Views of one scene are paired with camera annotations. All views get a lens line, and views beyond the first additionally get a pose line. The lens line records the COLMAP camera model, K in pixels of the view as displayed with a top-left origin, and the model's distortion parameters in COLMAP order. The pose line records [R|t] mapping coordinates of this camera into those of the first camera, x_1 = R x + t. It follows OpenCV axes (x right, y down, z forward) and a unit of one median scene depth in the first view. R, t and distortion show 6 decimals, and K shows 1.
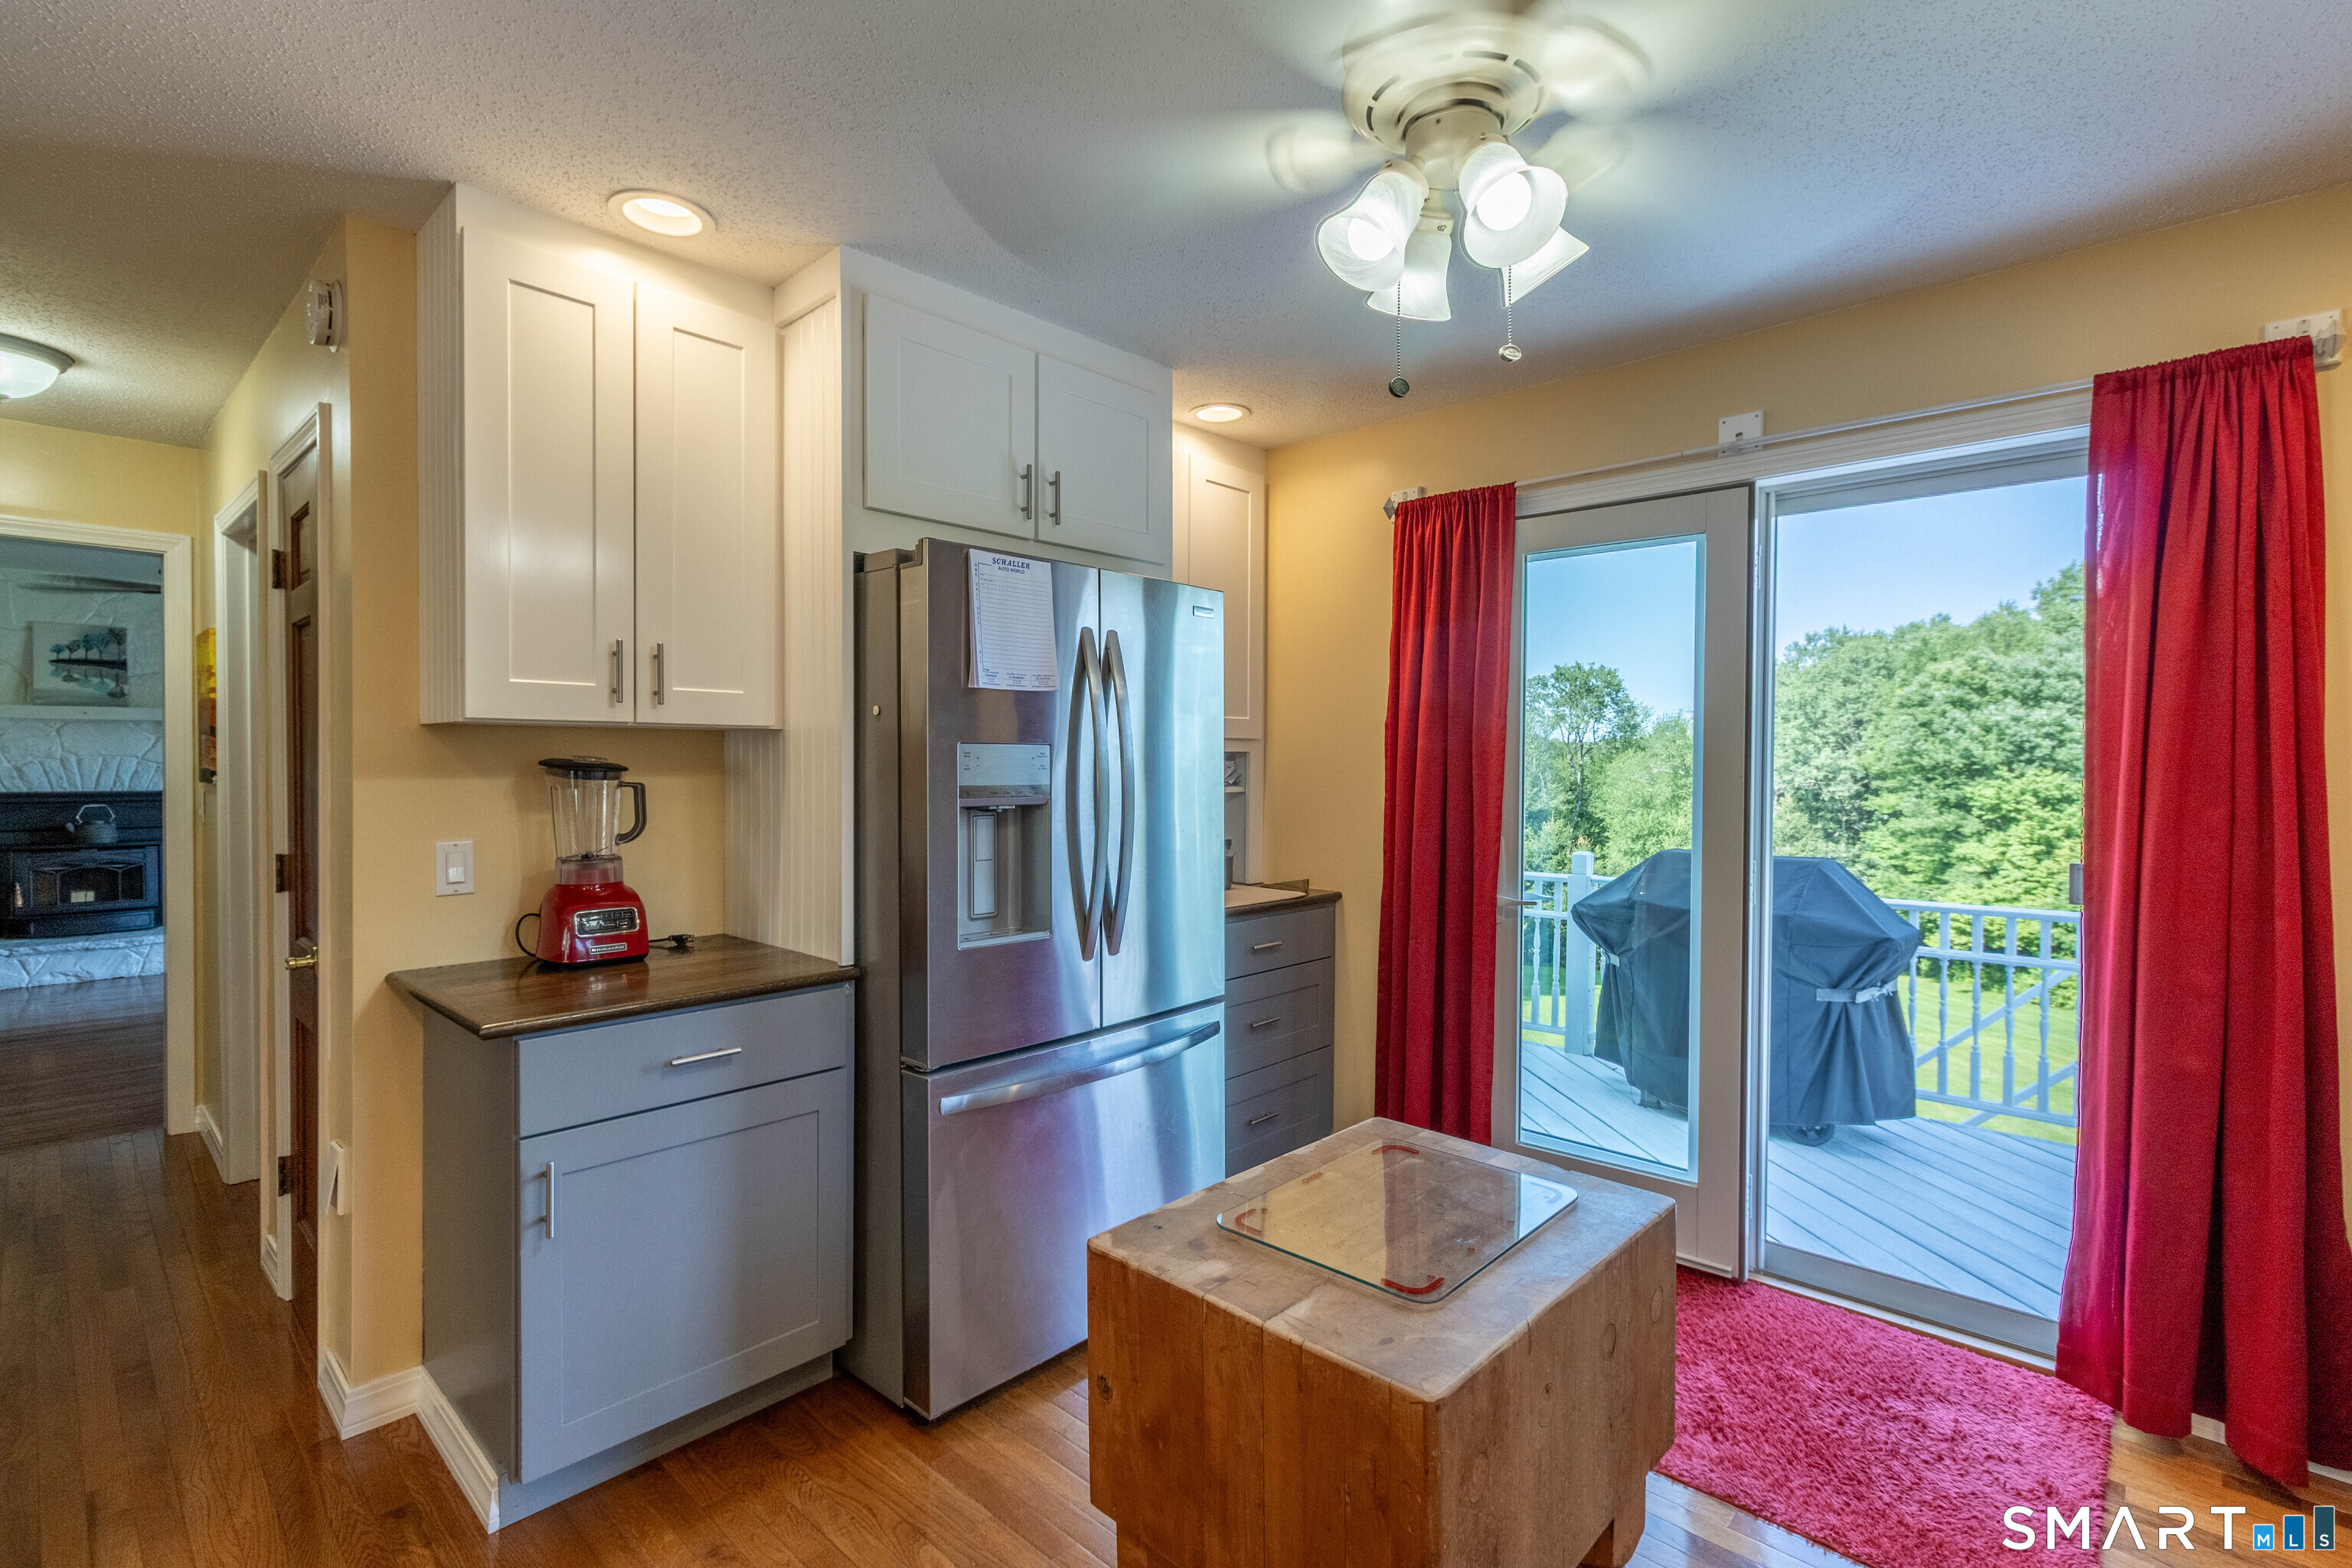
lens RADIAL K [[1118.7, 0, 1190.4], [0, 1118.7, 788.8], [0, 0, 1]] dist [0.015571, -0.001416]
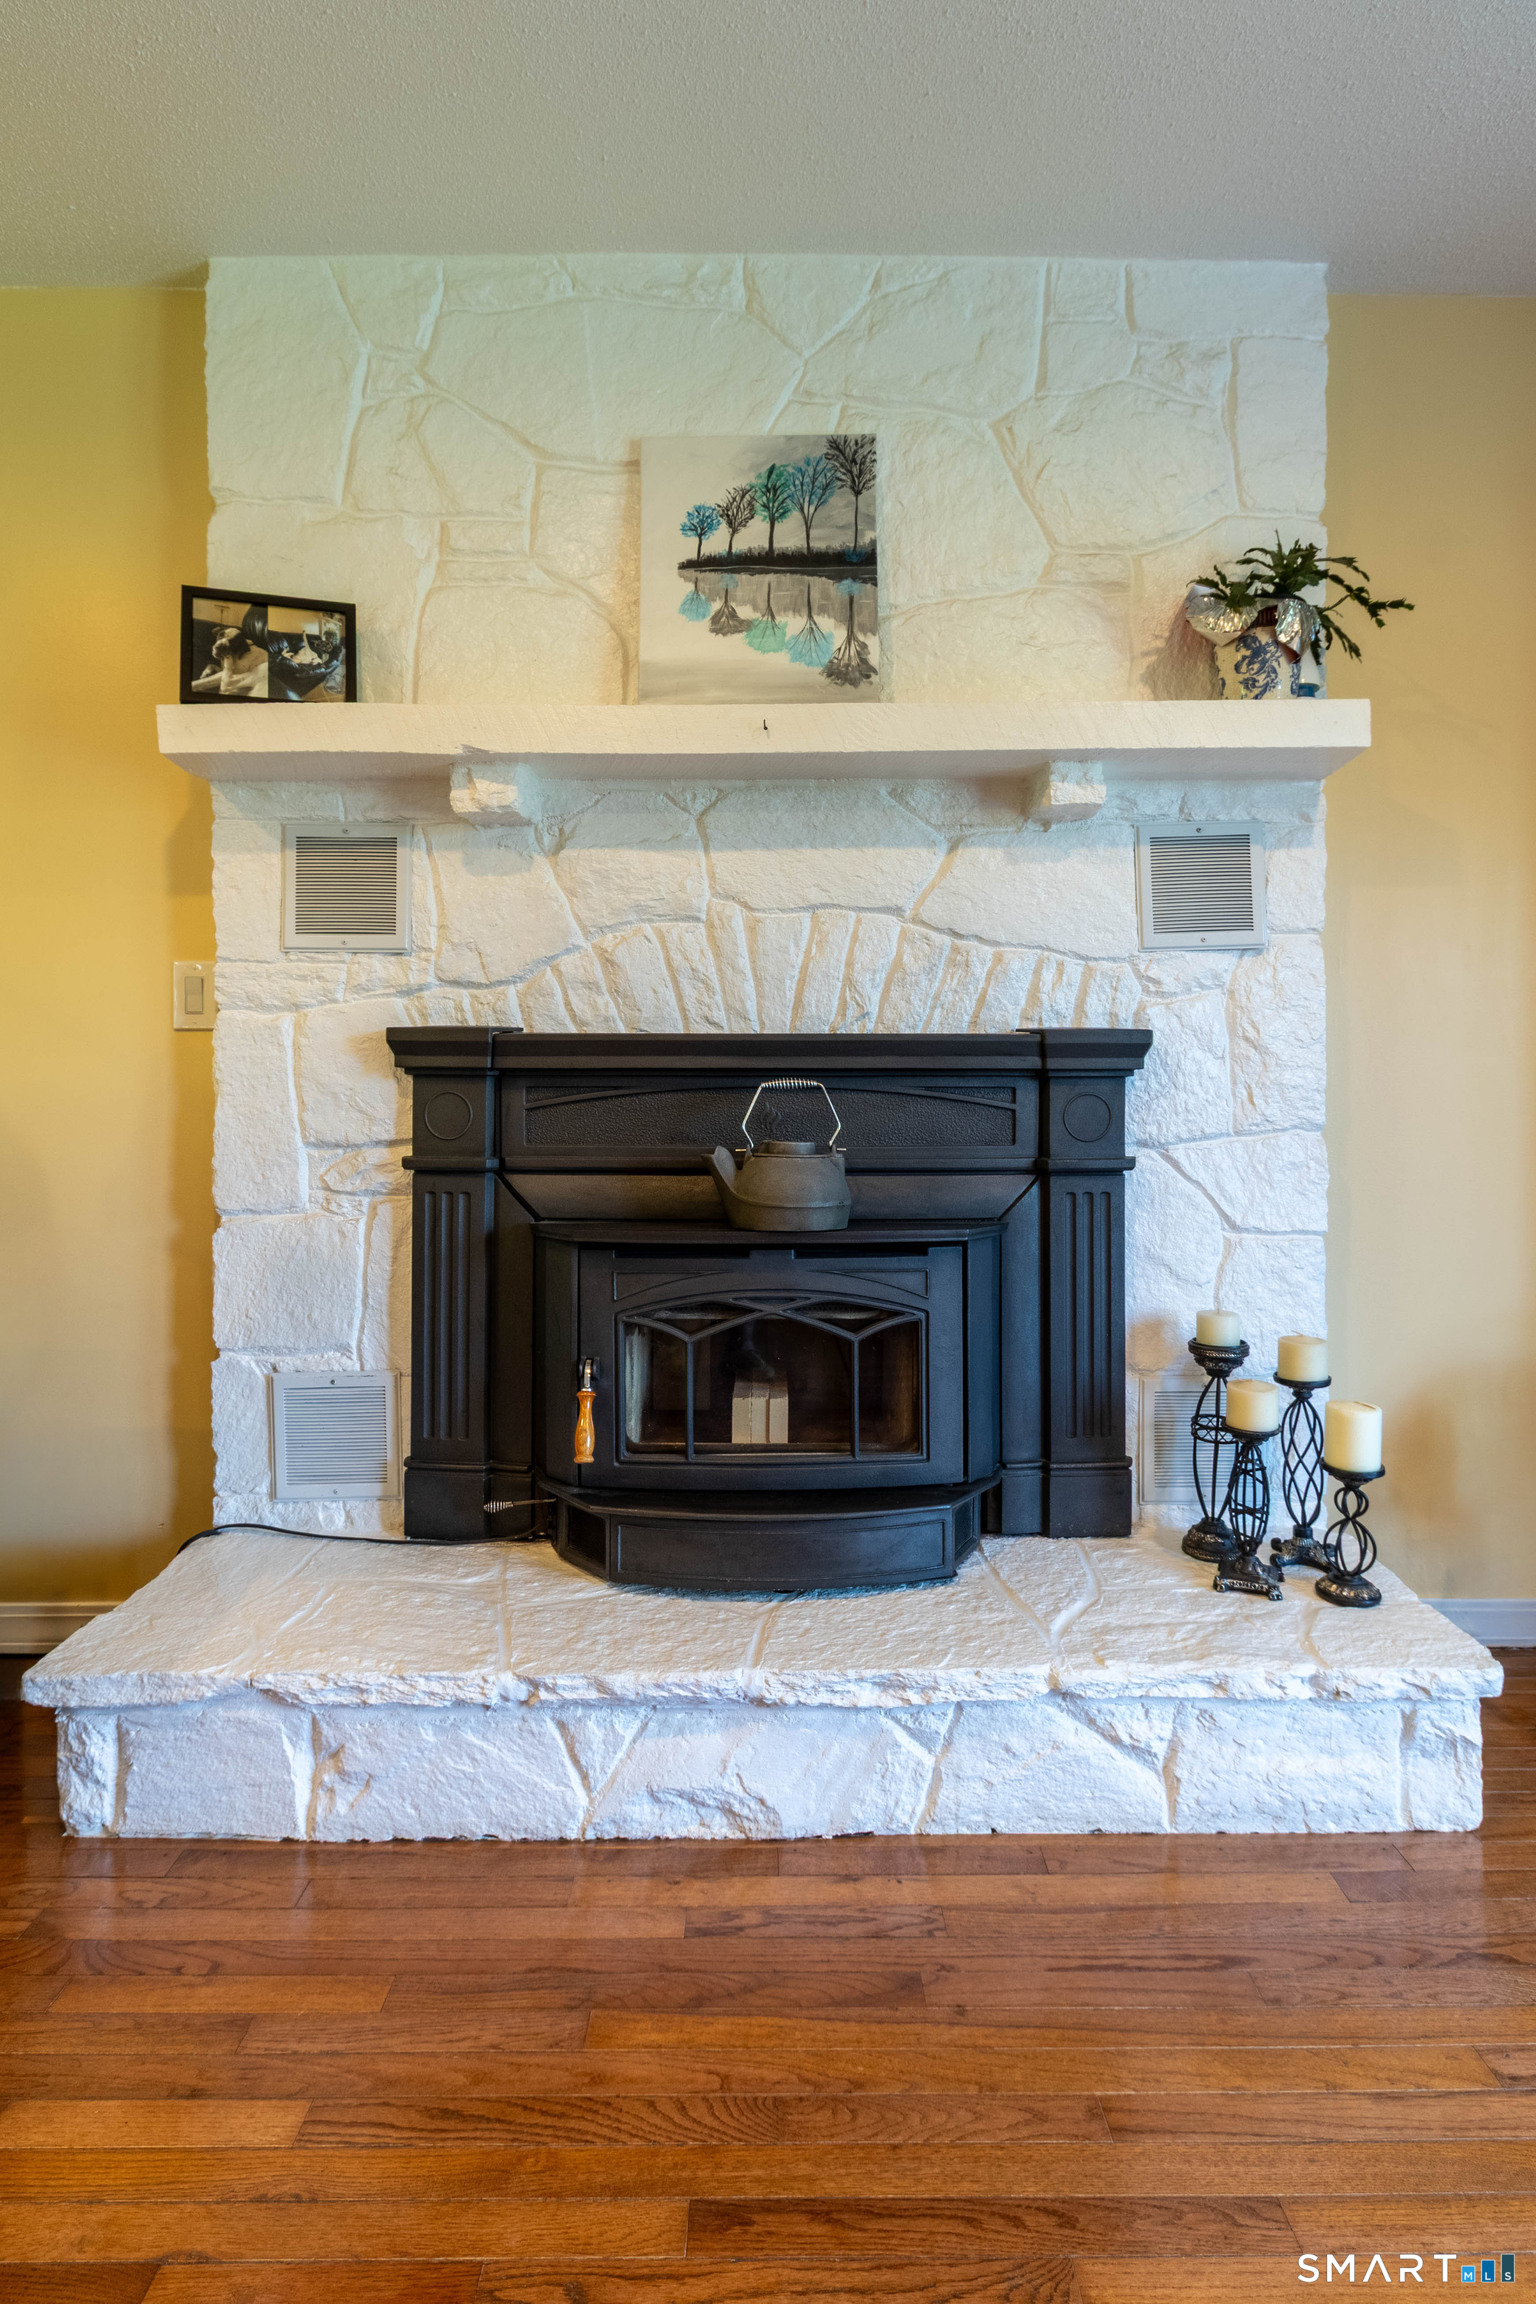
lens RADIAL K [[1095.9, 0, 770.7], [0, 1095.9, 1138.4], [0, 0, 1]] dist [0.015571, -0.001416]
pose [[0.688479, -0.008885, -0.725202, -0.788862], [-0.003090, 0.999880, -0.015183, 0.032077], [0.725250, 0.012694, 0.688369, 0.825790]]
